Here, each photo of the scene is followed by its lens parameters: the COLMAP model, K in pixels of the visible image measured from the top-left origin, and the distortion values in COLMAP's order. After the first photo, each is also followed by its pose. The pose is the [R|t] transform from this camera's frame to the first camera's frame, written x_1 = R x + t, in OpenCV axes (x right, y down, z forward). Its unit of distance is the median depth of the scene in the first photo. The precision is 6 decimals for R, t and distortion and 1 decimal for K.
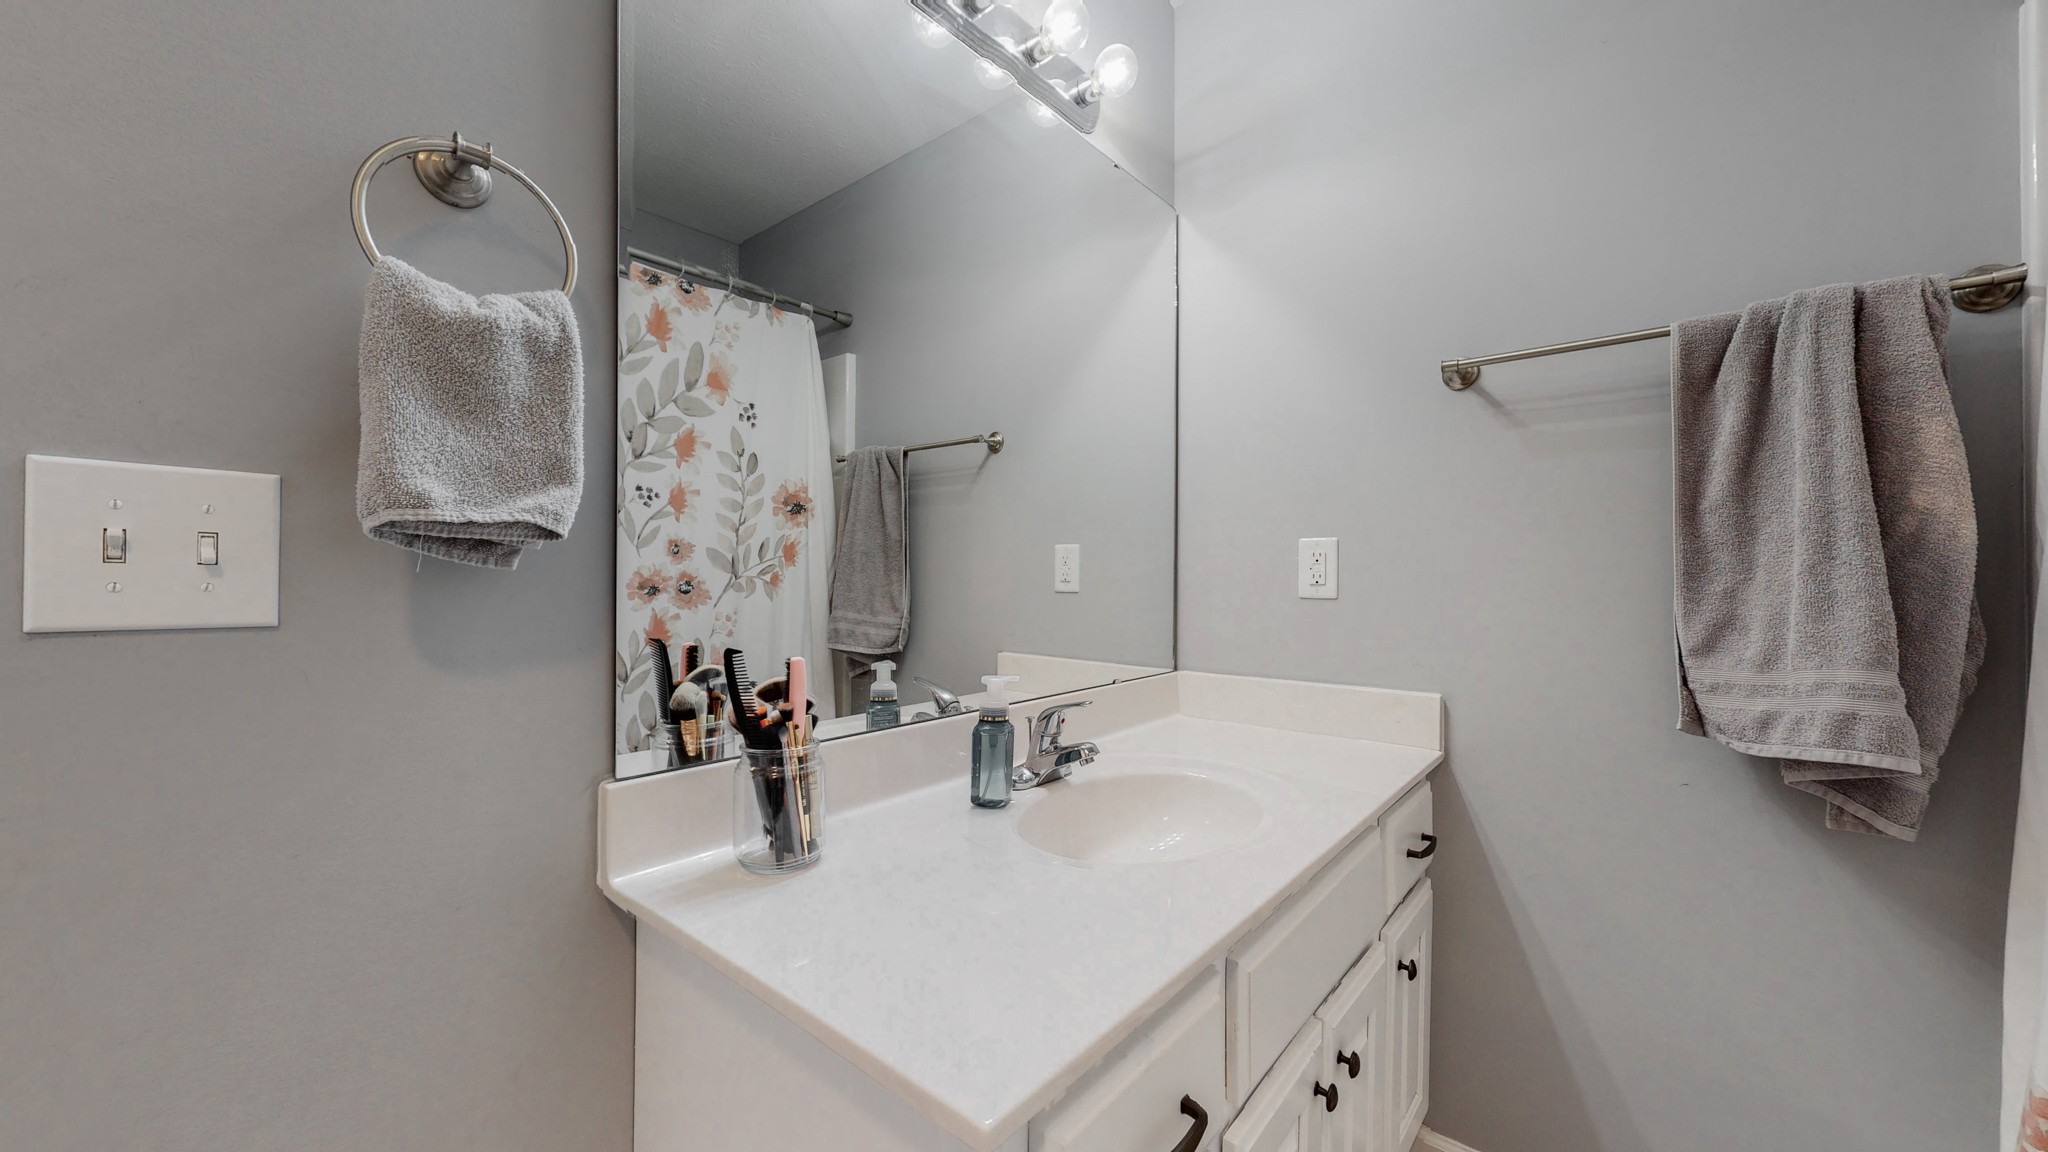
lens RADIAL K [[762.1, 0, 1024.0], [0, 762.1, 576.0], [0, 0, 1]] dist [0.000502, 0.000051]
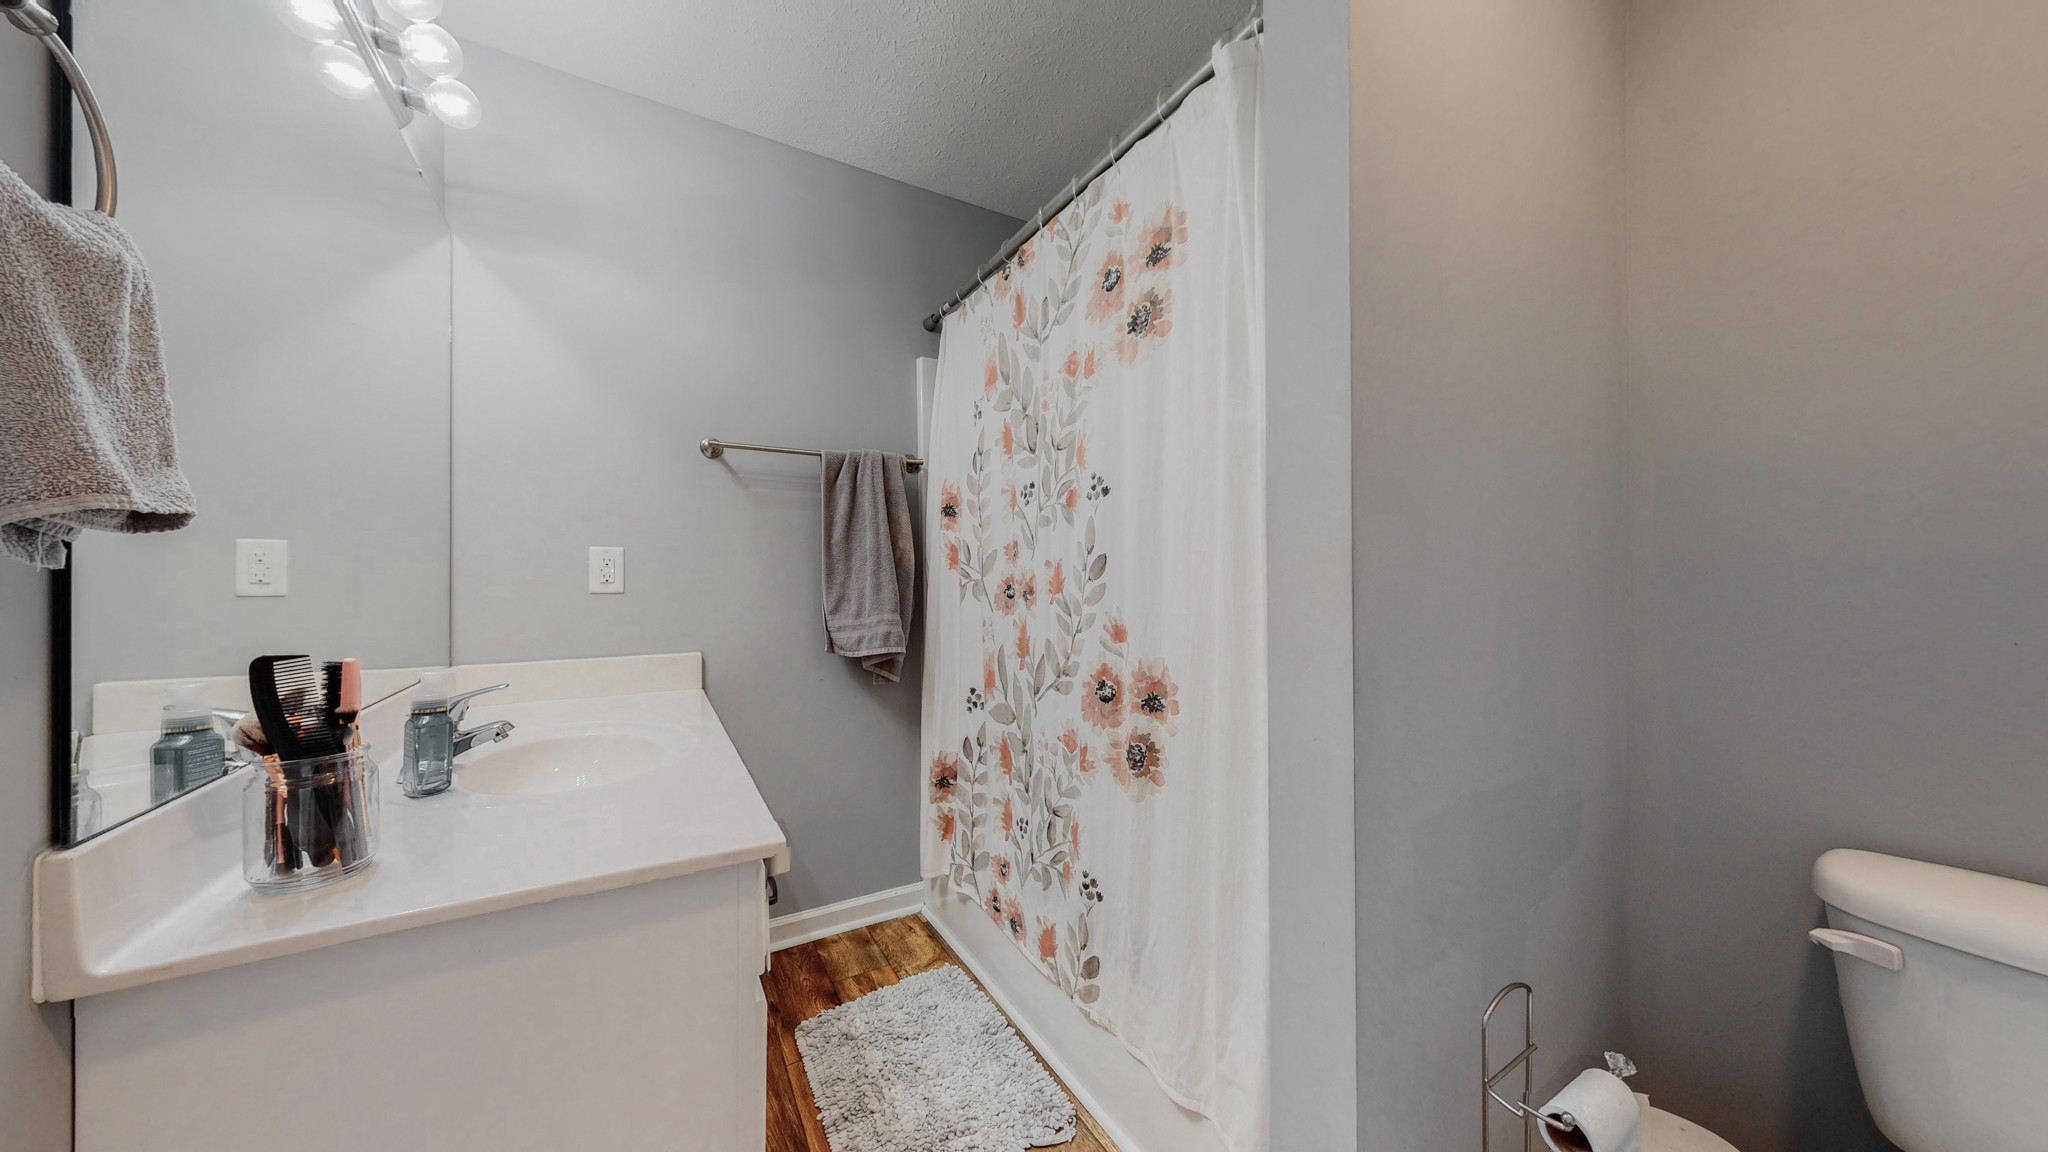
lens RADIAL K [[762.1, 0, 1024.0], [0, 762.1, 576.0], [0, 0, 1]] dist [0.000502, 0.000051]
pose [[0.311041, -0.003026, 0.950392, -0.964505], [0.001509, 0.999995, 0.002691, -0.003704], [-0.950395, 0.000597, 0.311044, -0.146800]]
